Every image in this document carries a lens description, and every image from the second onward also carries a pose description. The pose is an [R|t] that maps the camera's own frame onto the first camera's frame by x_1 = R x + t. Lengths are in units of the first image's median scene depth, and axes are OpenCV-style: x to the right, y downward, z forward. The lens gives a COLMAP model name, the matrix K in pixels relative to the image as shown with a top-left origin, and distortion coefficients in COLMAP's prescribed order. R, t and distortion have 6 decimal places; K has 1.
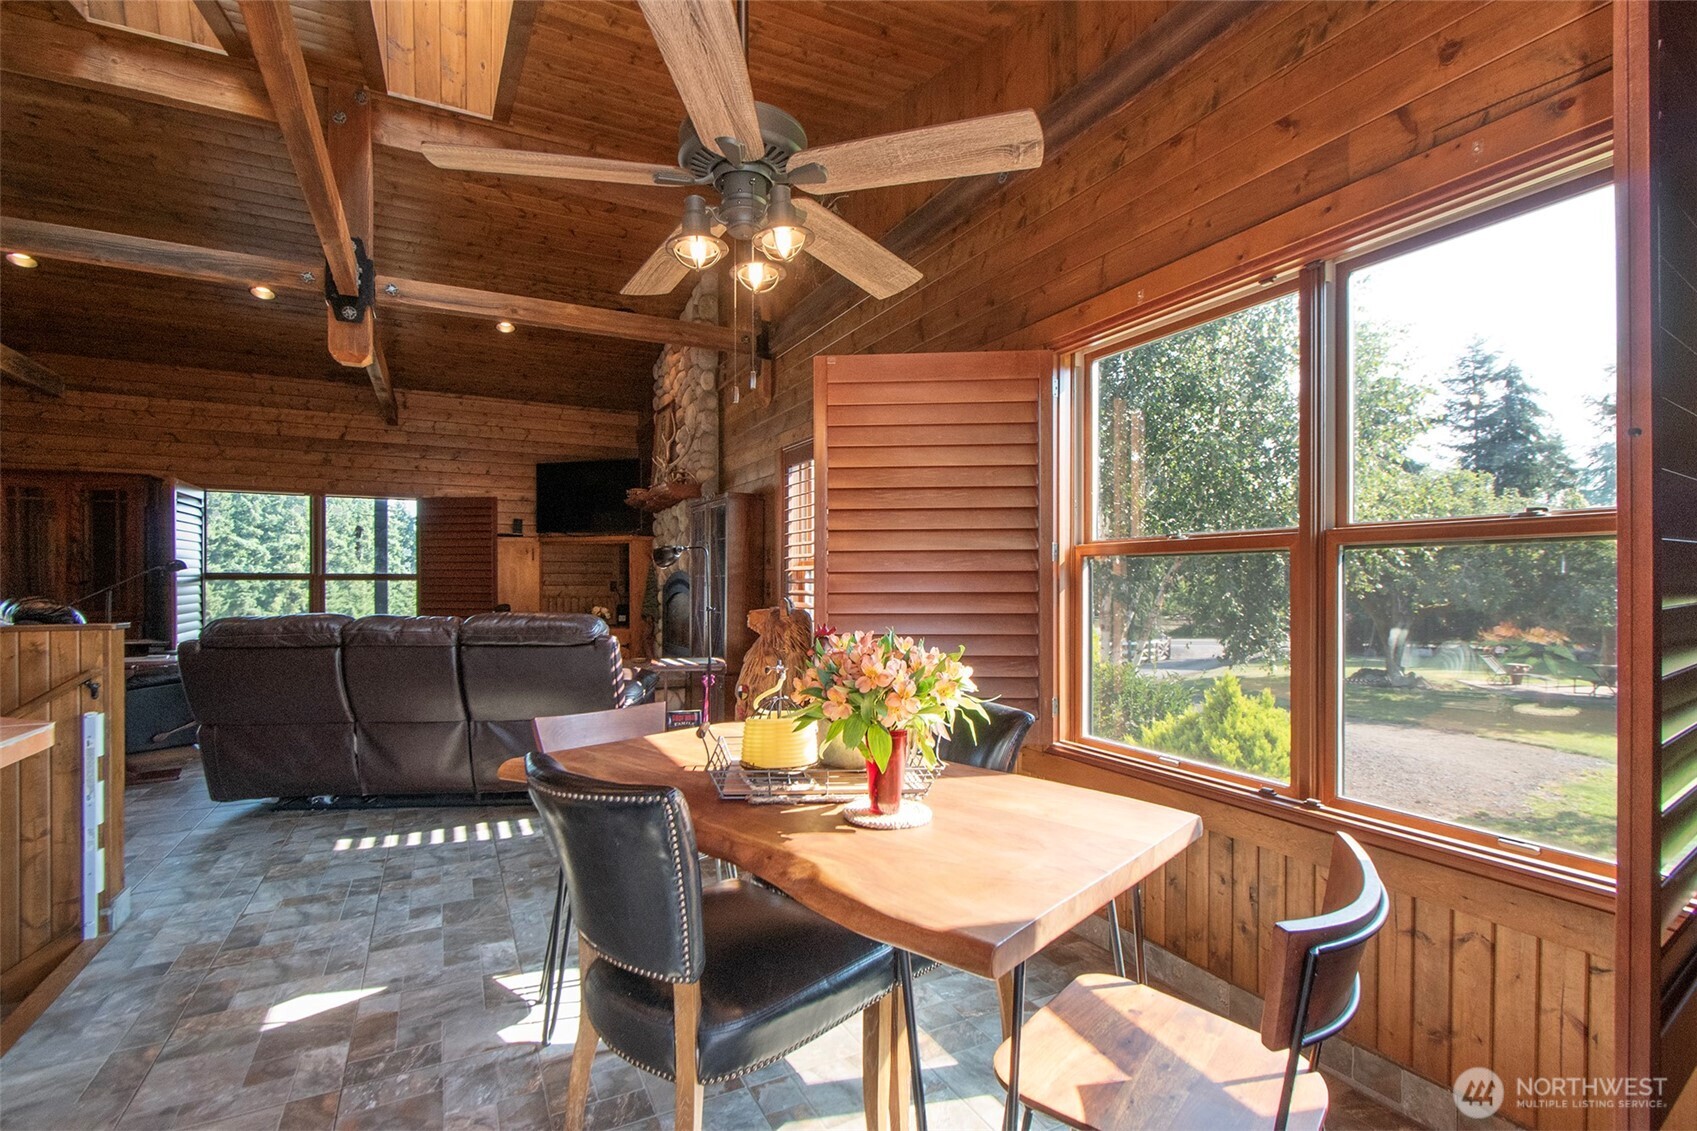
lens RADIAL K [[769.3, 0, 839.0], [0, 769.3, 585.9], [0, 0, 1]] dist [-0.001770, -0.000331]
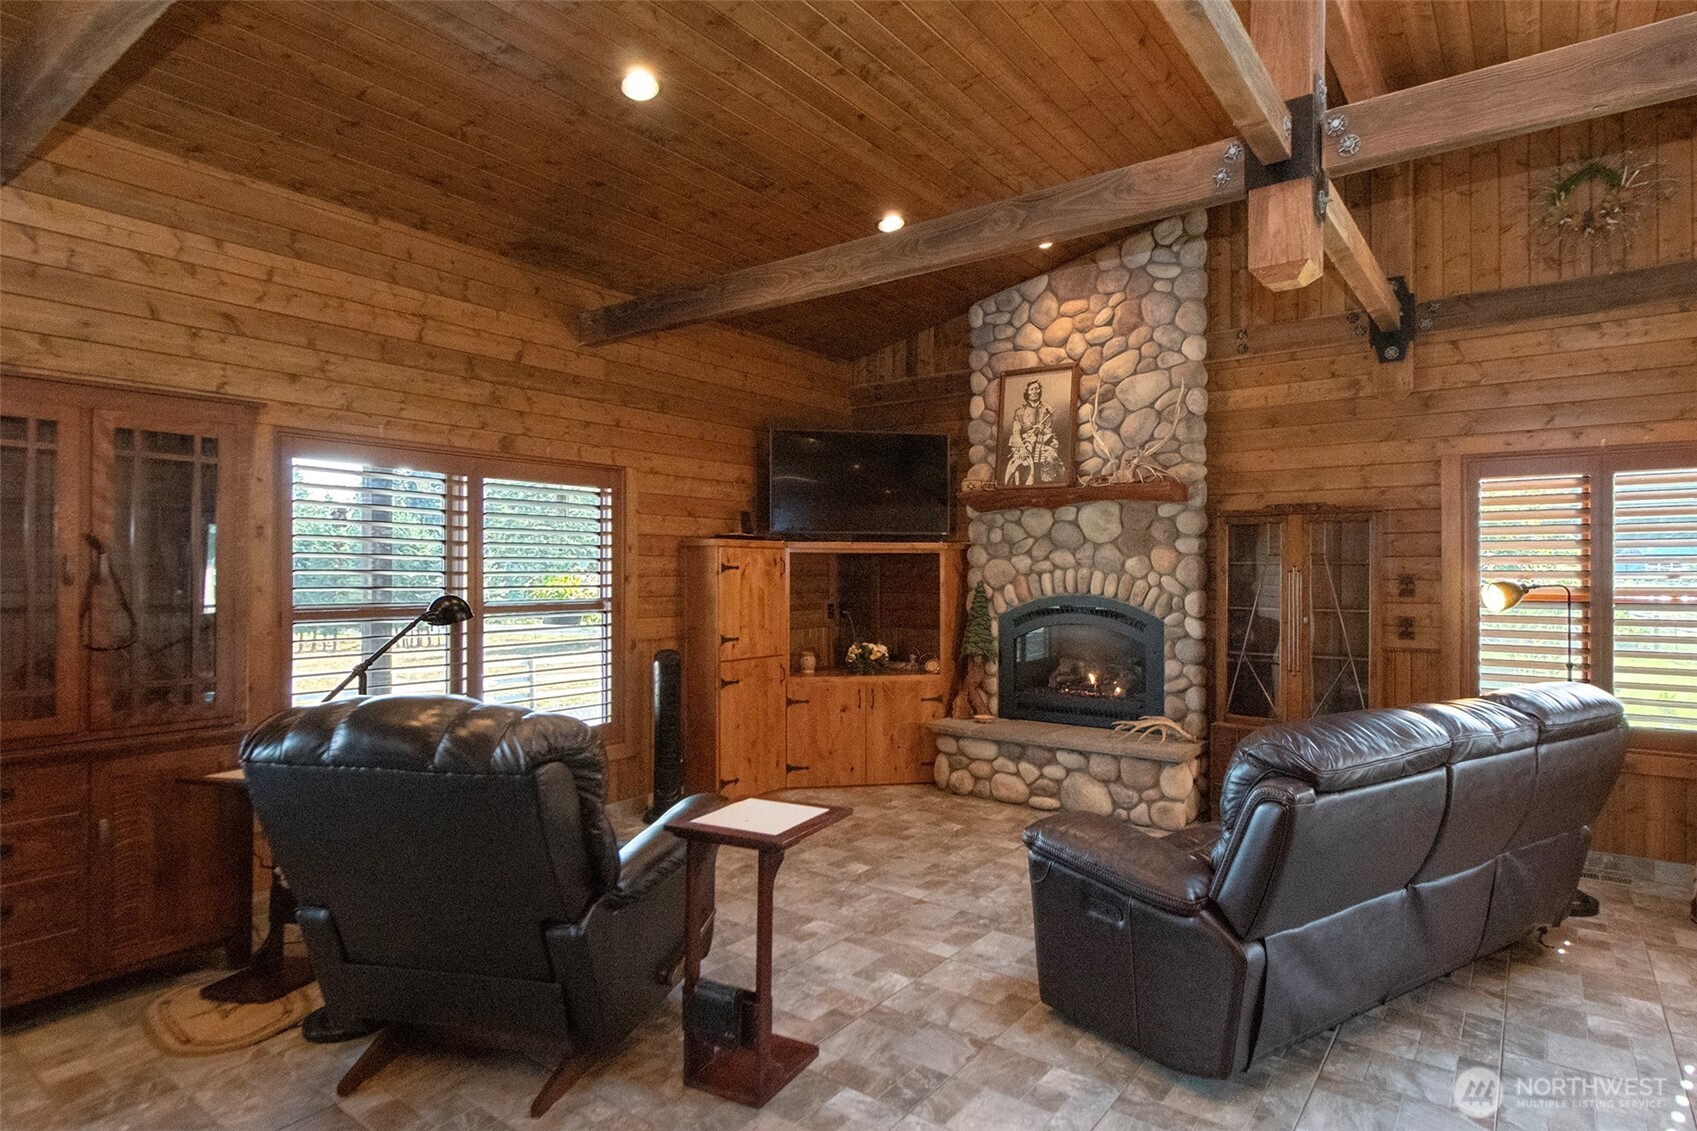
lens RADIAL K [[888.2, 0, 929.2], [0, 888.2, 572.9], [0, 0, 1]] dist [0.003253, 0.000583]
pose [[0.884844, 0.001174, 0.465886, -0.704362], [0.000812, 0.999991, -0.004062, -0.036163], [-0.465886, 0.003972, 0.884836, 0.300867]]
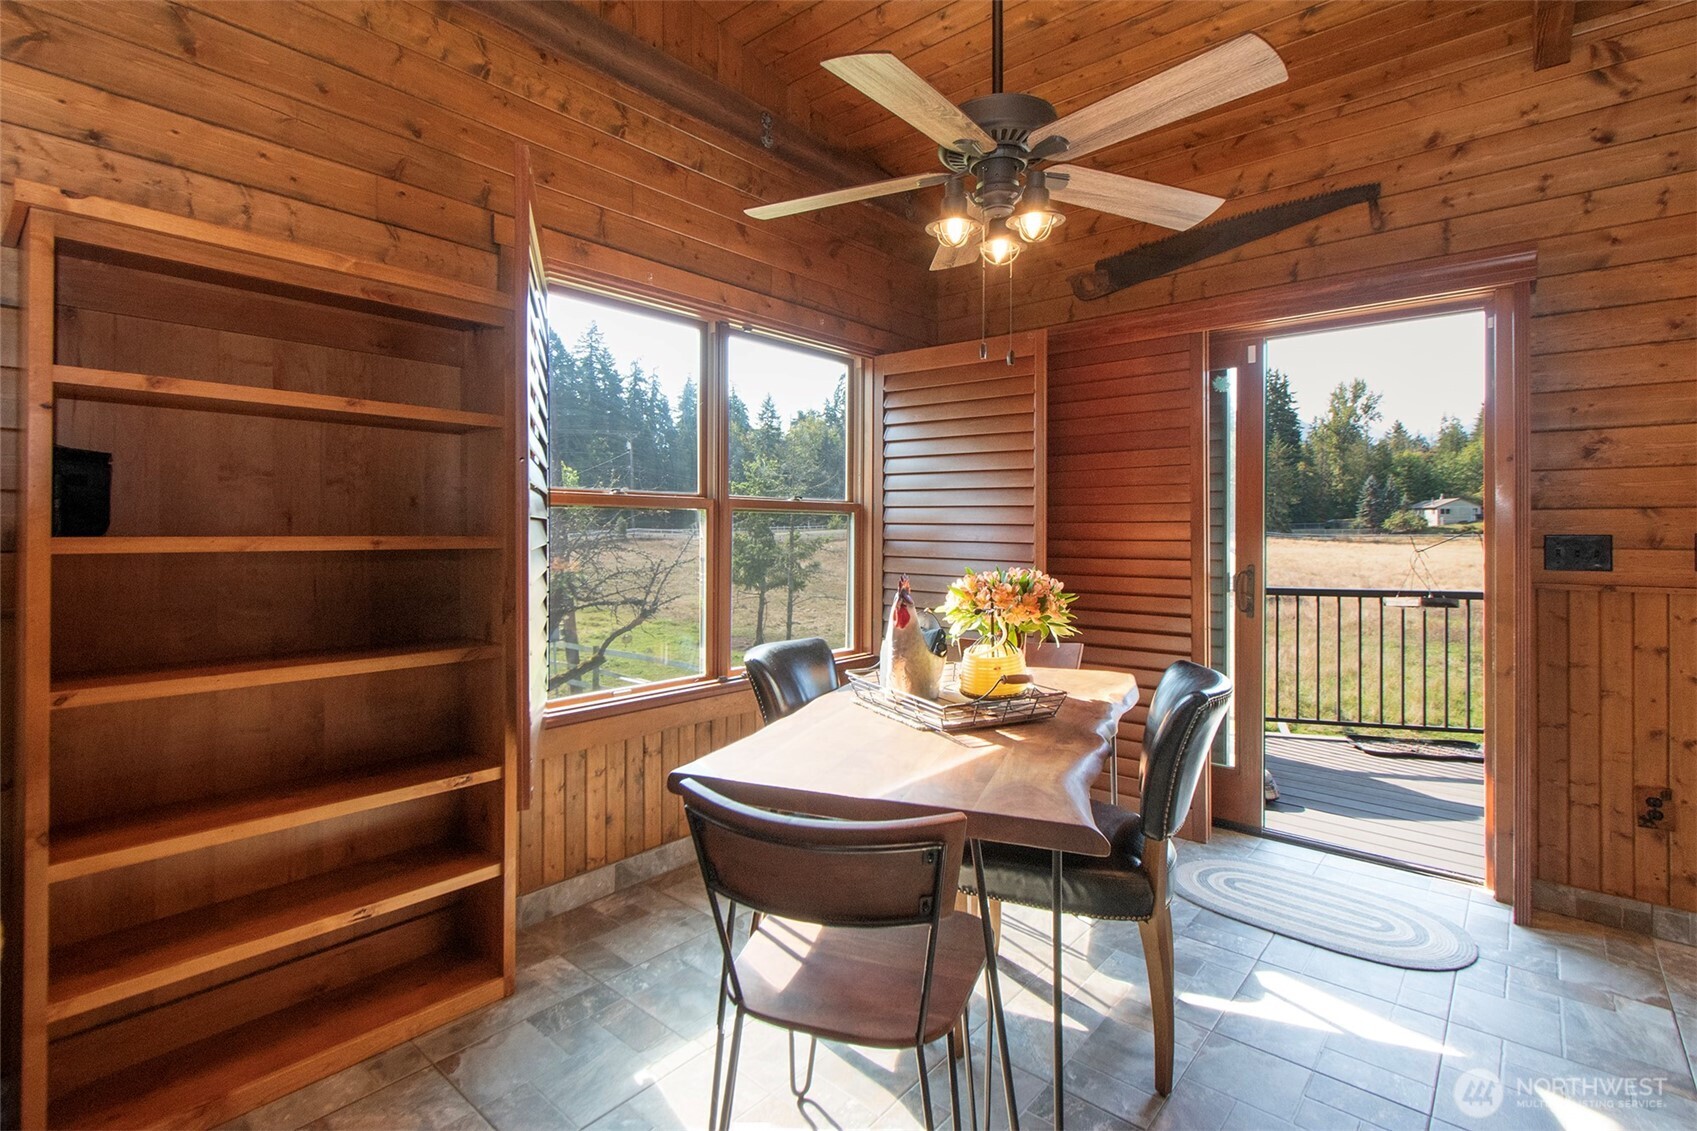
lens RADIAL K [[796.0, 0, 820.6], [0, 796.0, 528.1], [0, 0, 1]] dist [-0.000646, -0.000166]
pose [[-0.354664, 0.000404, 0.934994, -0.256516], [0.000181, 1.000000, -0.000363, -0.003258], [-0.934994, 0.000041, -0.354664, 0.386773]]
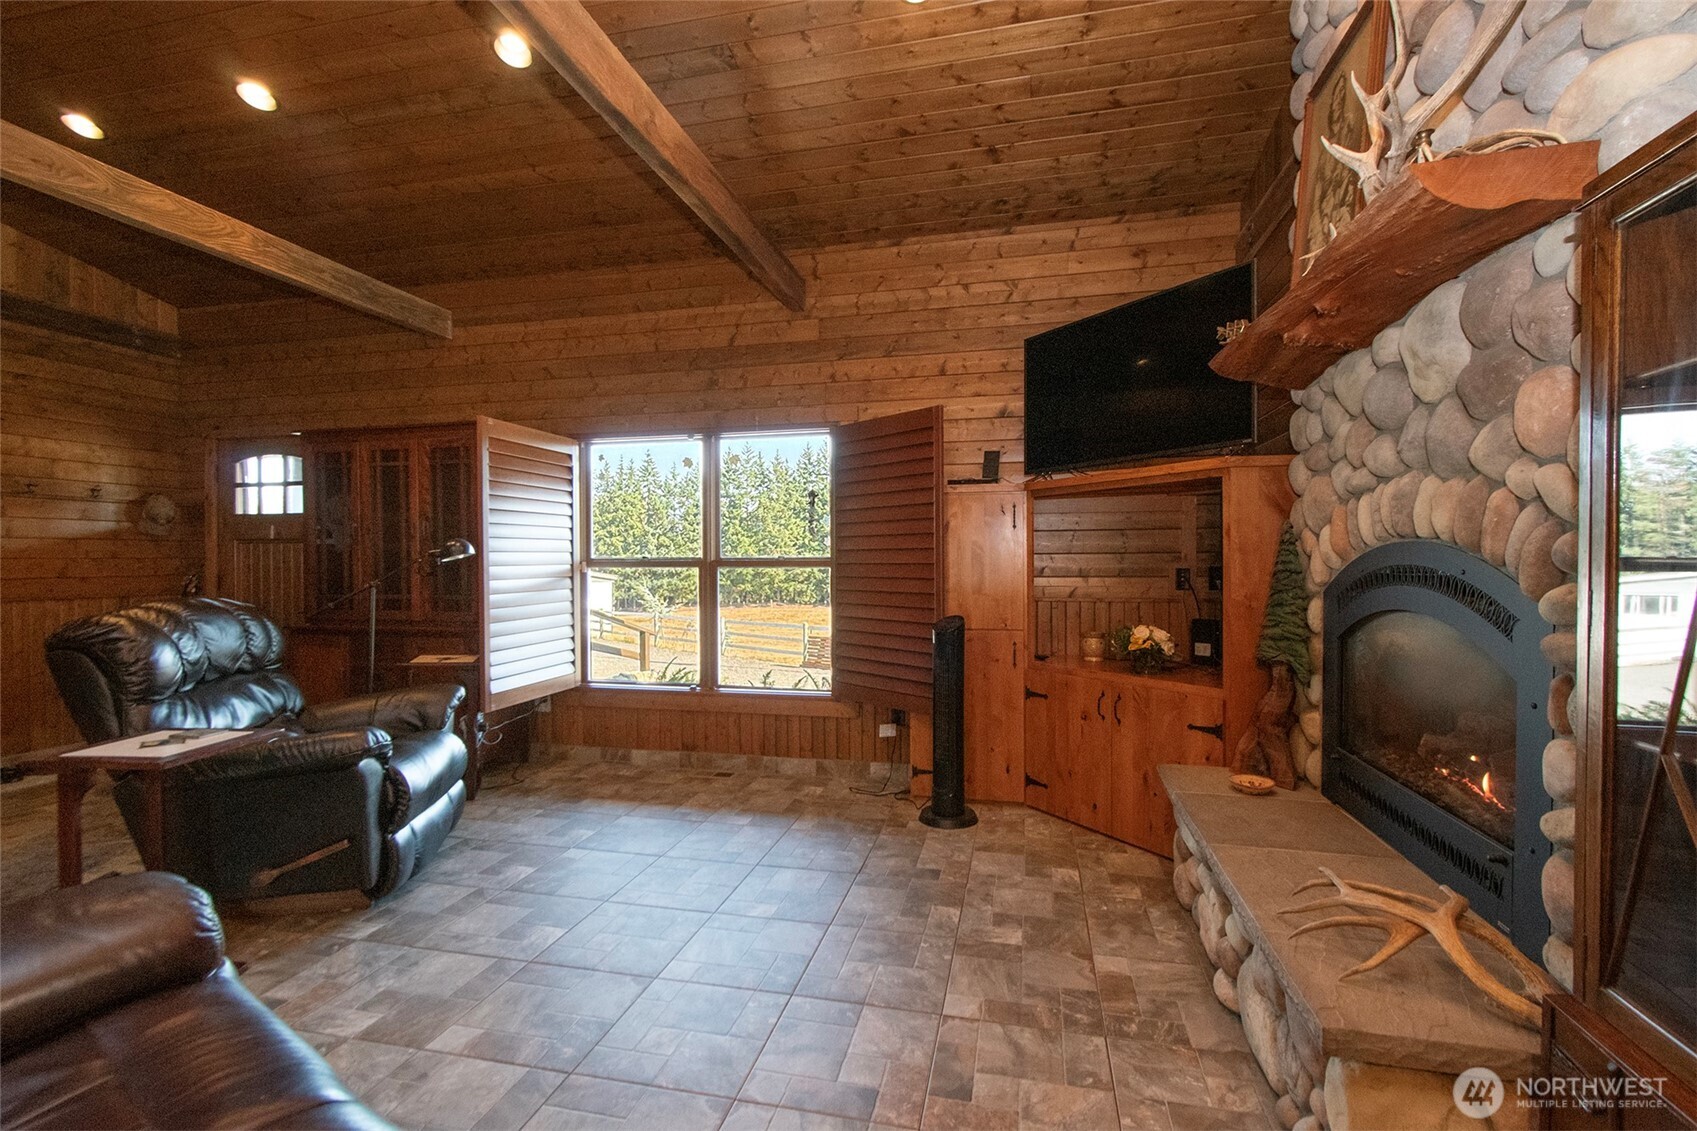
lens RADIAL K [[758.0, 0, 848.5], [0, 758.0, 565.5], [0, 0, 1]] dist [0.002031, 0.000035]
pose [[0.758482, -0.001545, -0.651693, -0.172872], [0.000958, 0.999999, -0.001257, -0.008954], [0.651694, 0.000329, 0.758482, 0.608163]]
